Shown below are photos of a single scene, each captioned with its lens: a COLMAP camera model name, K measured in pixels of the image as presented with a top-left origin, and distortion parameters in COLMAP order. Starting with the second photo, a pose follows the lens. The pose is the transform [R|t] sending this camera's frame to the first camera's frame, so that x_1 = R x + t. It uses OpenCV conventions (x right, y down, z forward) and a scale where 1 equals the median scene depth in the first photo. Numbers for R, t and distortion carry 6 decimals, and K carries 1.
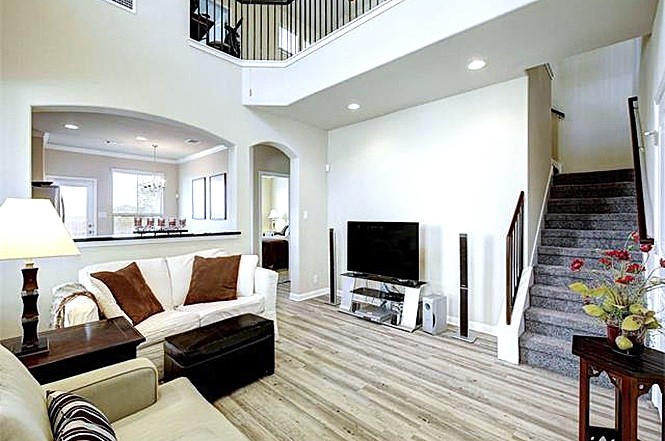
lens RADIAL K [[294.9, 0, 332.1], [0, 294.9, 216.3], [0, 0, 1]] dist [0.001984, 0.000063]
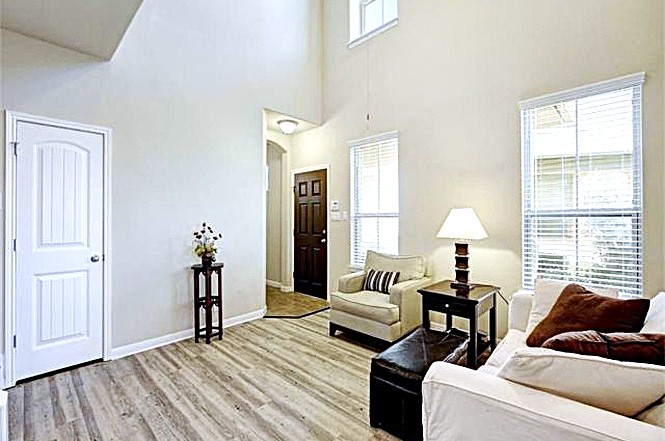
lens RADIAL K [[294.9, 0, 332.1], [0, 294.9, 218.9], [0, 0, 1]] dist [0.001984, 0.000063]
pose [[-0.999946, 0.000332, 0.010434, -0.123539], [0.000457, 0.999927, 0.012053, -0.006261], [-0.010429, 0.012057, -0.999873, 1.988340]]
